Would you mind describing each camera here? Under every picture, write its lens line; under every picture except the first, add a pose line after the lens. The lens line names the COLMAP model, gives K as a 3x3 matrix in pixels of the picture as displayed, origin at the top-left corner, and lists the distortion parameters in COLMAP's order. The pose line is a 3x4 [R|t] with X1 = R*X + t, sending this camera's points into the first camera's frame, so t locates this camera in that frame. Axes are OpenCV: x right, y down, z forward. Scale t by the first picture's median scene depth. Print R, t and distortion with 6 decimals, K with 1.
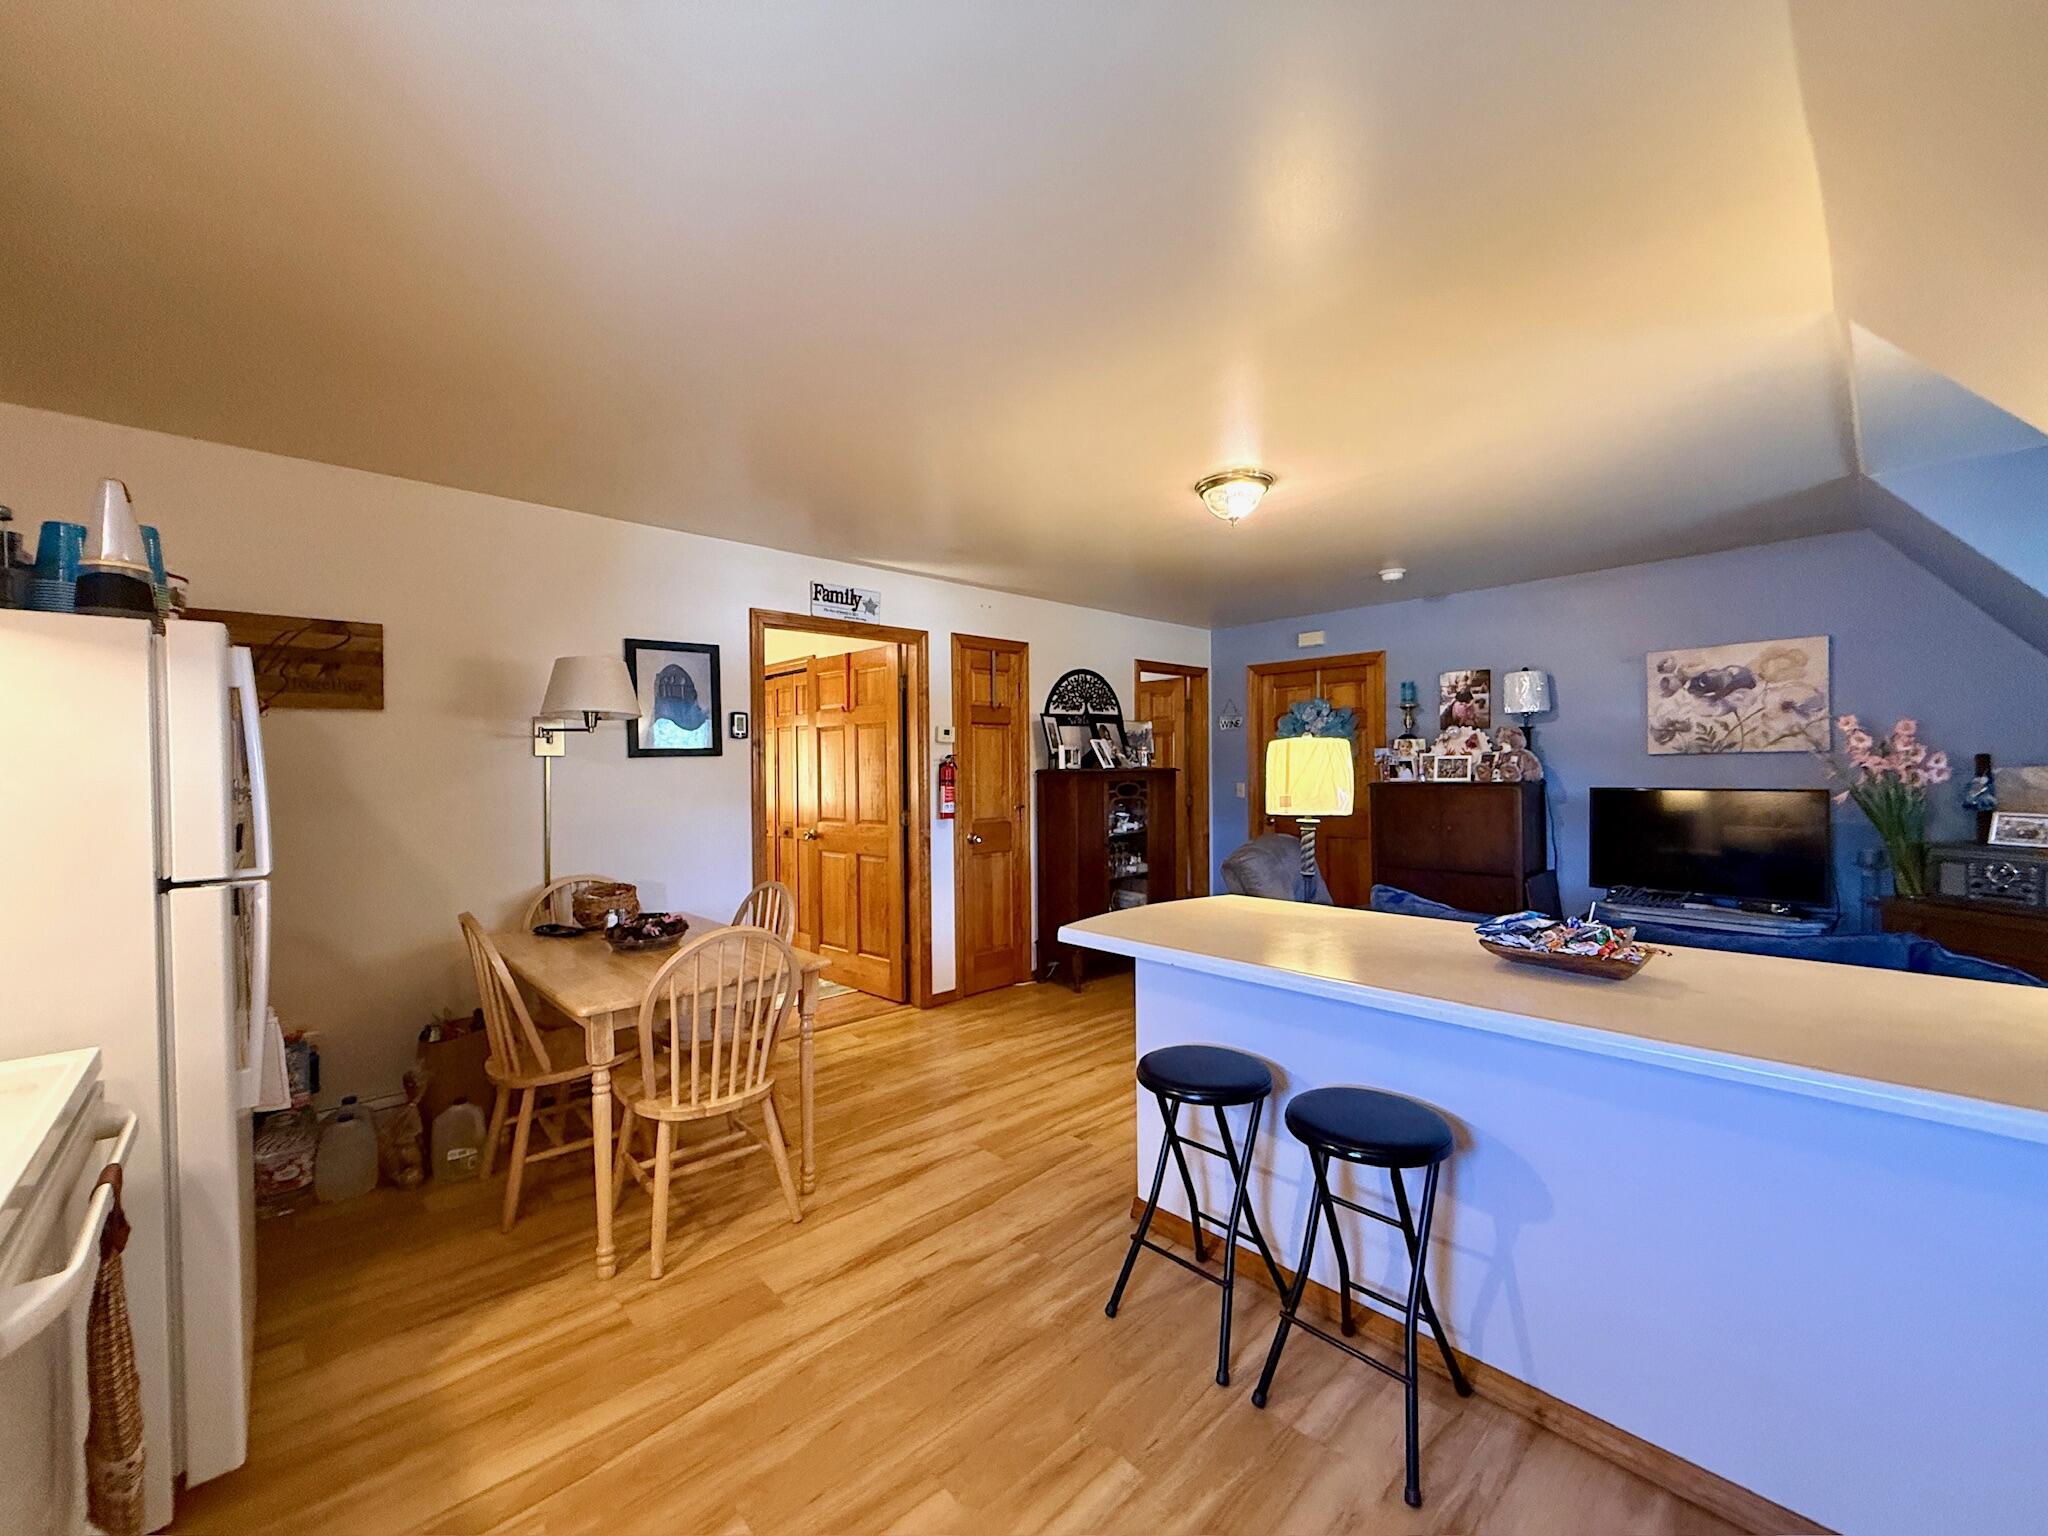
lens RADIAL K [[819.6, 0, 1018.8], [0, 819.6, 766.5], [0, 0, 1]] dist [0.001862, 0.000246]
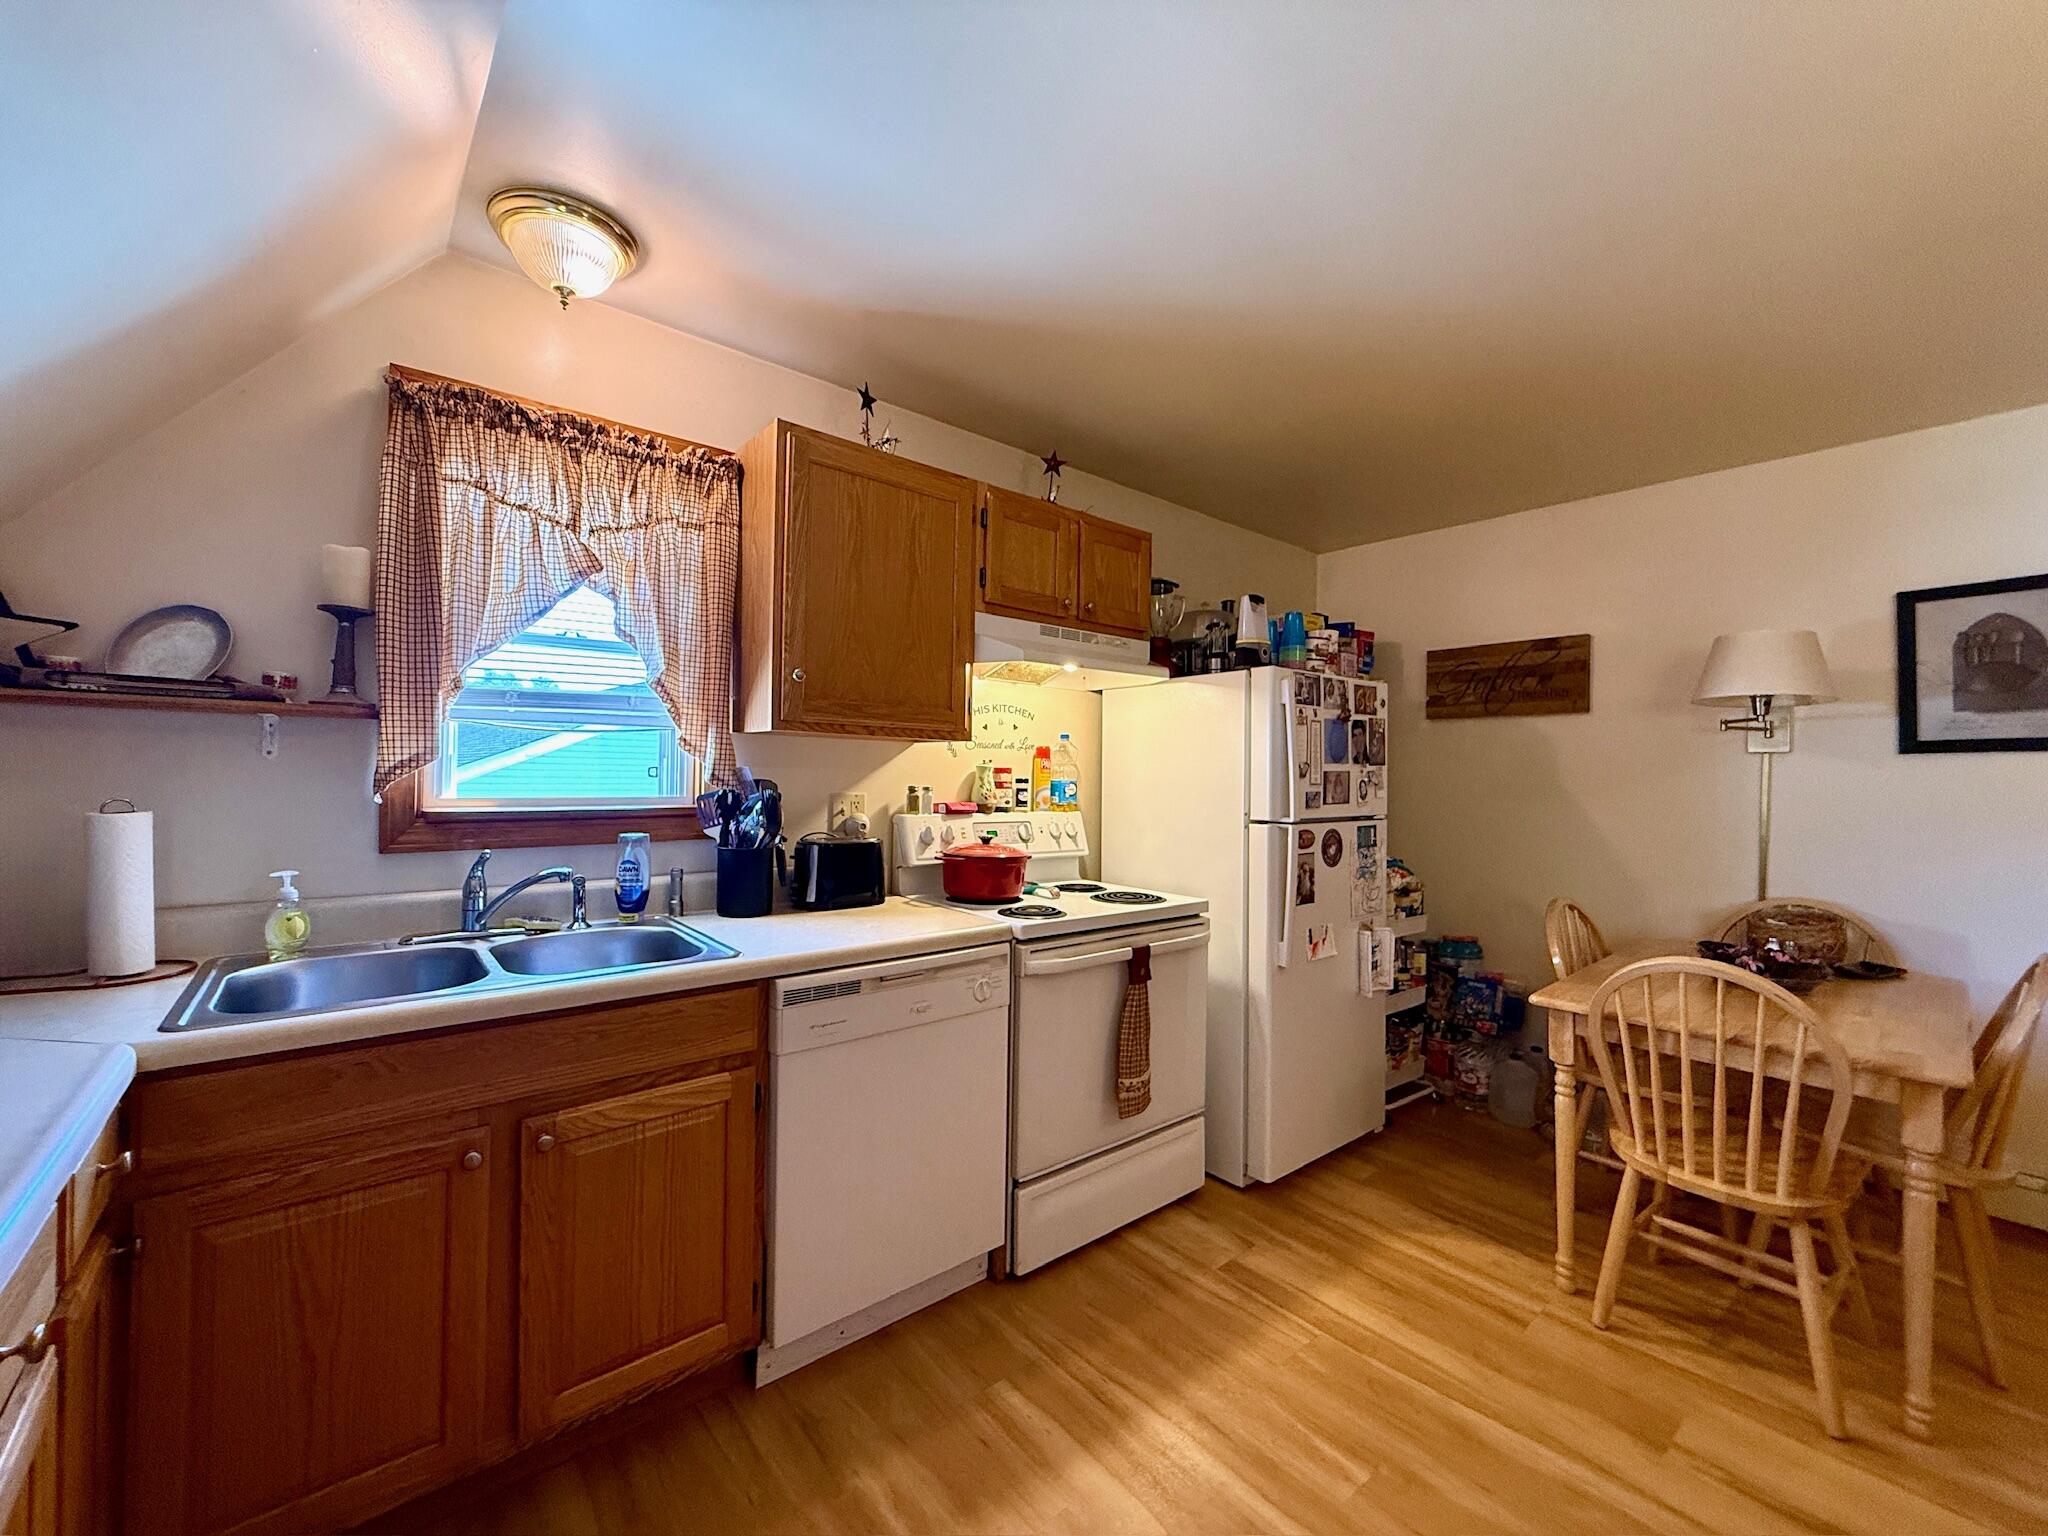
lens RADIAL K [[819.6, 0, 1018.6], [0, 819.6, 766.8], [0, 0, 1]] dist [0.001862, 0.000246]
pose [[-0.056538, -0.001697, -0.998399, 0.496395], [-0.019962, 0.999801, -0.000569, 0.027542], [0.998201, 0.019897, -0.056561, 0.414996]]
